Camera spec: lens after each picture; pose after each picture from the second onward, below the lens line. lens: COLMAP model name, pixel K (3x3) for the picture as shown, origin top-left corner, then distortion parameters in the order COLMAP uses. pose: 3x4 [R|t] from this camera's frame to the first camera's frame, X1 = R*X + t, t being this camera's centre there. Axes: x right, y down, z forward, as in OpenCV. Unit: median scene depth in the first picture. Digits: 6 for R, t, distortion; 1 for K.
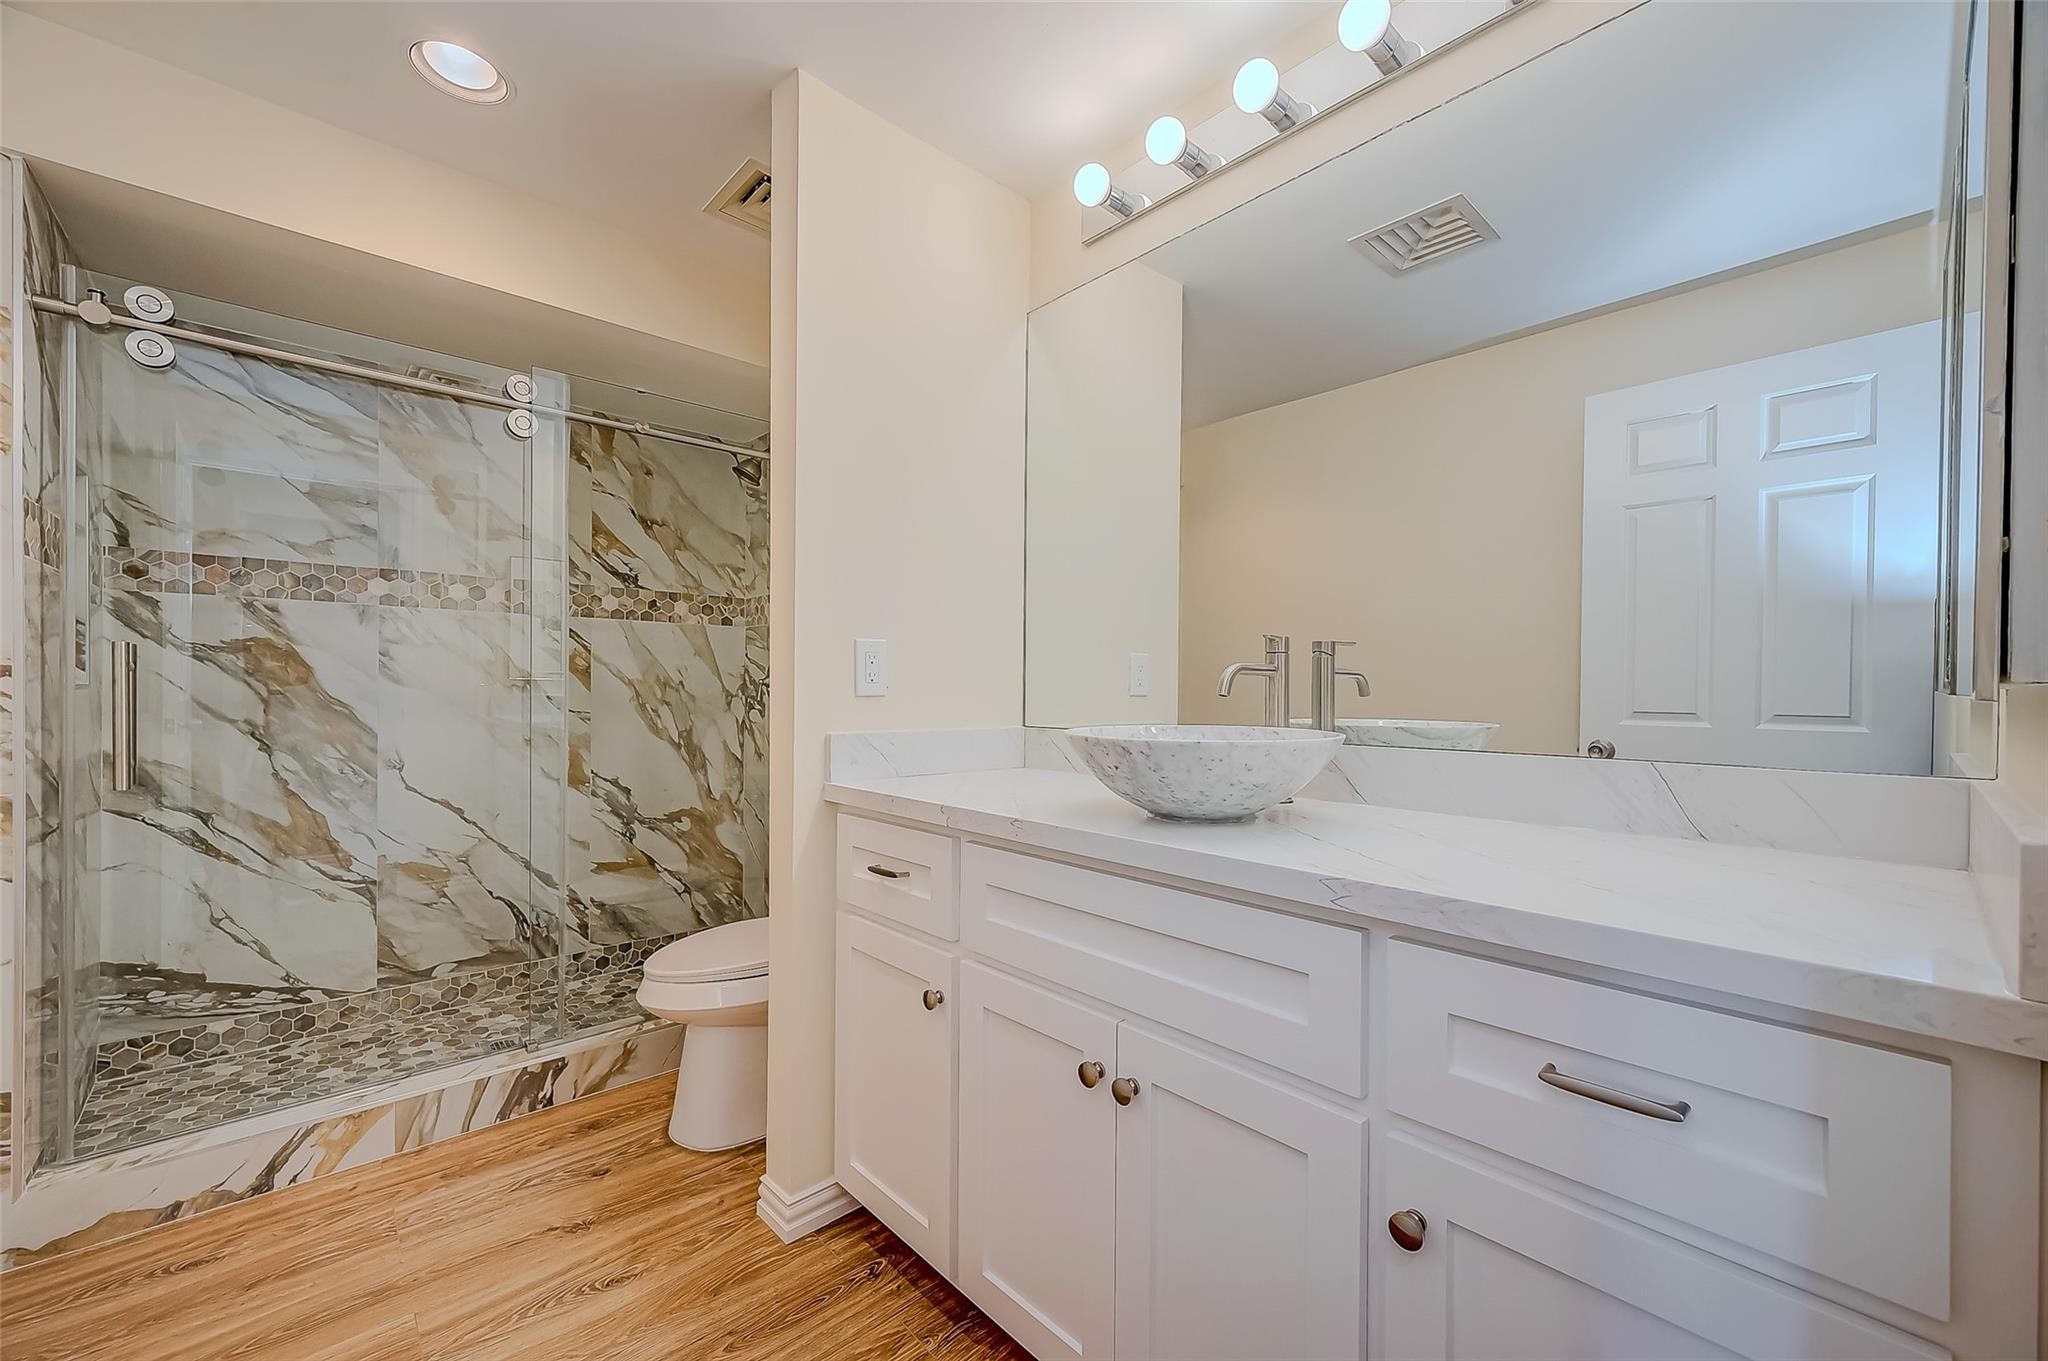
lens RADIAL K [[828.4, 0, 1038.0], [0, 828.4, 686.5], [0, 0, 1]] dist [-0.003441, 0.001149]
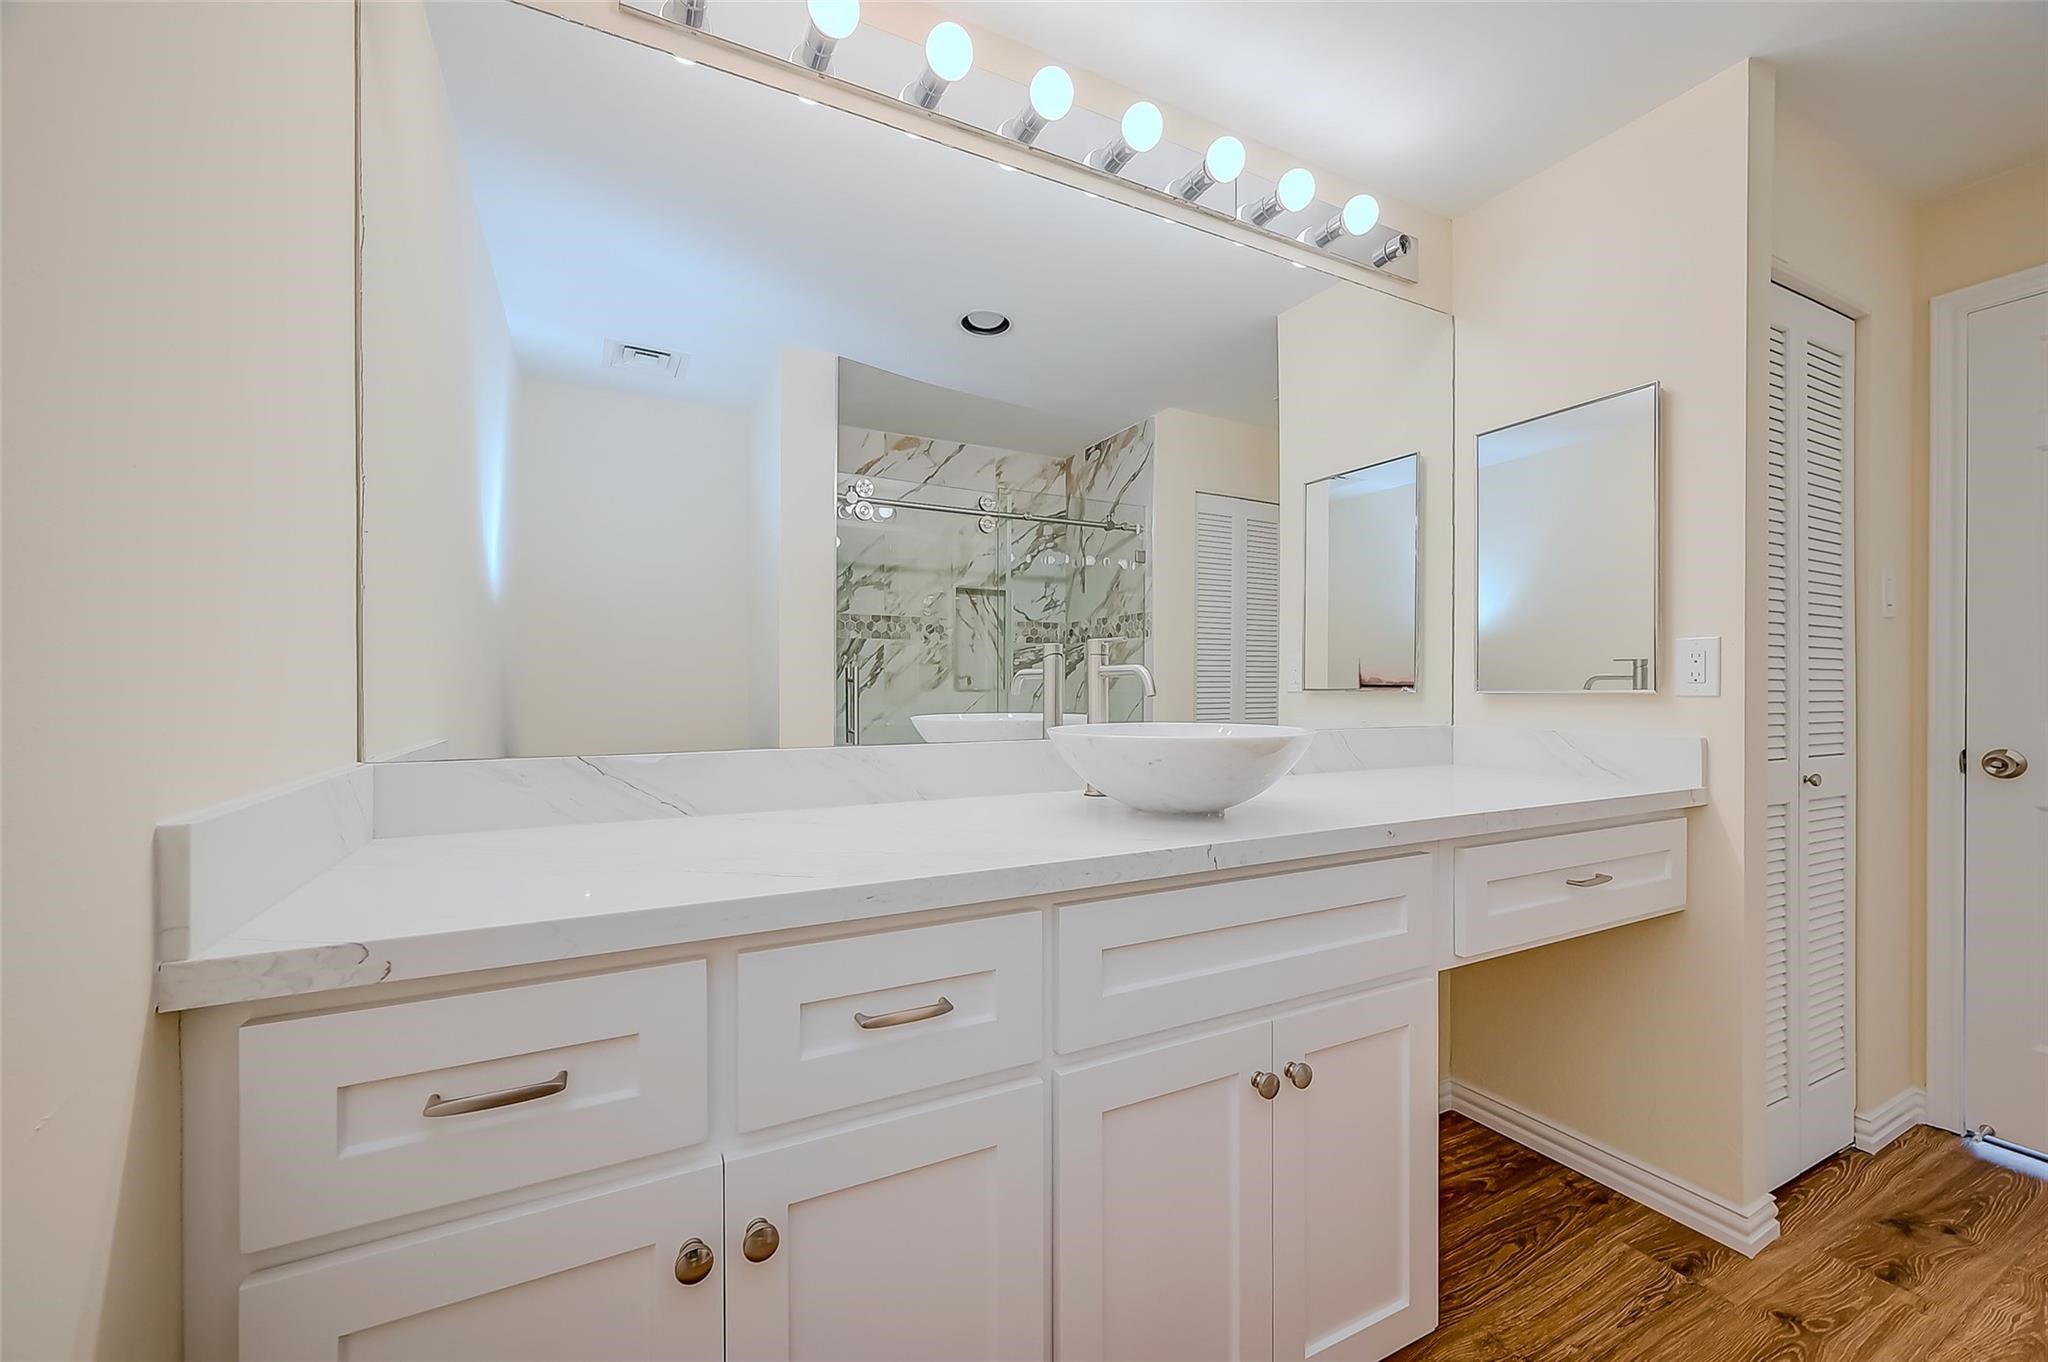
lens RADIAL K [[828.4, 0, 1025.9], [0, 828.4, 691.0], [0, 0, 1]] dist [-0.003441, 0.001149]
pose [[0.239976, -0.005253, 0.970765, -0.446359], [0.001912, 0.999986, 0.004938, -0.000043], [-0.970777, 0.000671, 0.239983, 0.492749]]
